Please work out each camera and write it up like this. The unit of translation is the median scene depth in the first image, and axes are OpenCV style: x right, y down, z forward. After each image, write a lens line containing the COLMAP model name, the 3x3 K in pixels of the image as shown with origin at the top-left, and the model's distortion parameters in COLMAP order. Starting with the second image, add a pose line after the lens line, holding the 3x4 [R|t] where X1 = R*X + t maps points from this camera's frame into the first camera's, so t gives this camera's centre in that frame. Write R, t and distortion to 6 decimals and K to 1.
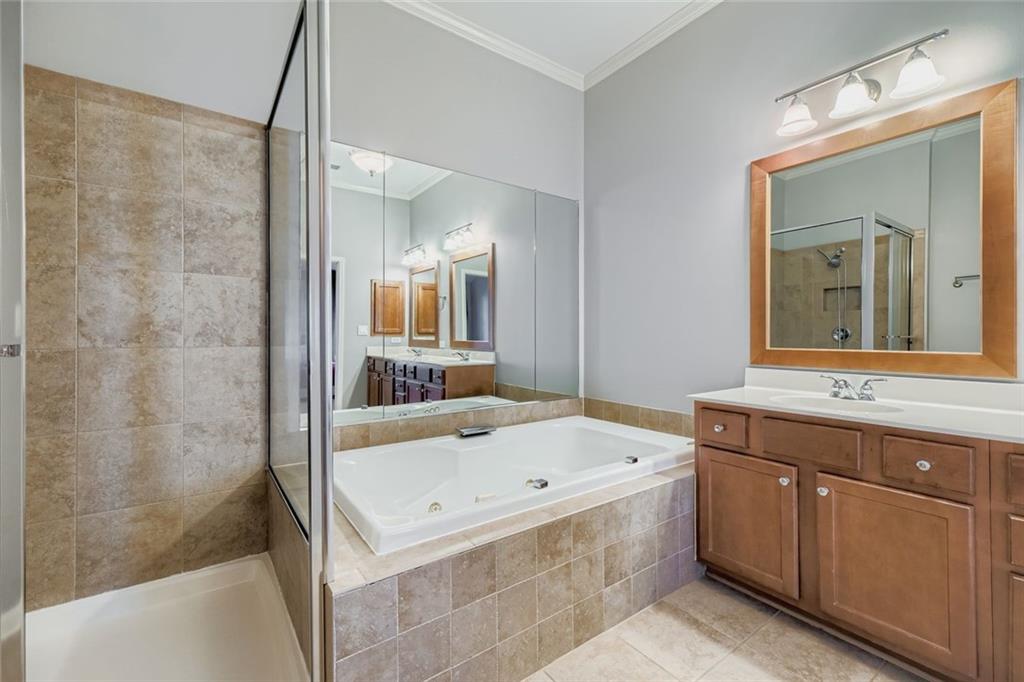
lens RADIAL K [[440.5, 0, 502.0], [0, 440.5, 339.5], [0, 0, 1]] dist [0.000630, 0.008103]
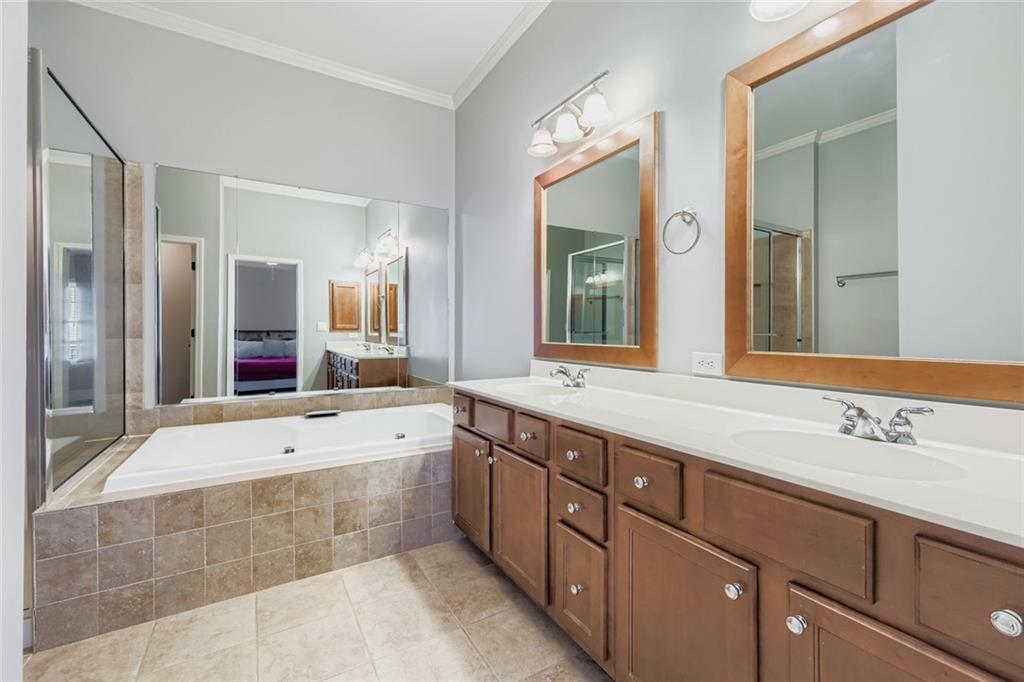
lens RADIAL K [[437.7, 0, 512.0], [0, 437.7, 341.0], [0, 0, 1]] dist [0.002622, 0.000724]
pose [[0.996230, 0.006377, -0.086515, 0.781692], [-0.005561, 0.999938, 0.009670, 0.006297], [0.086571, -0.009152, 0.996204, -0.158142]]
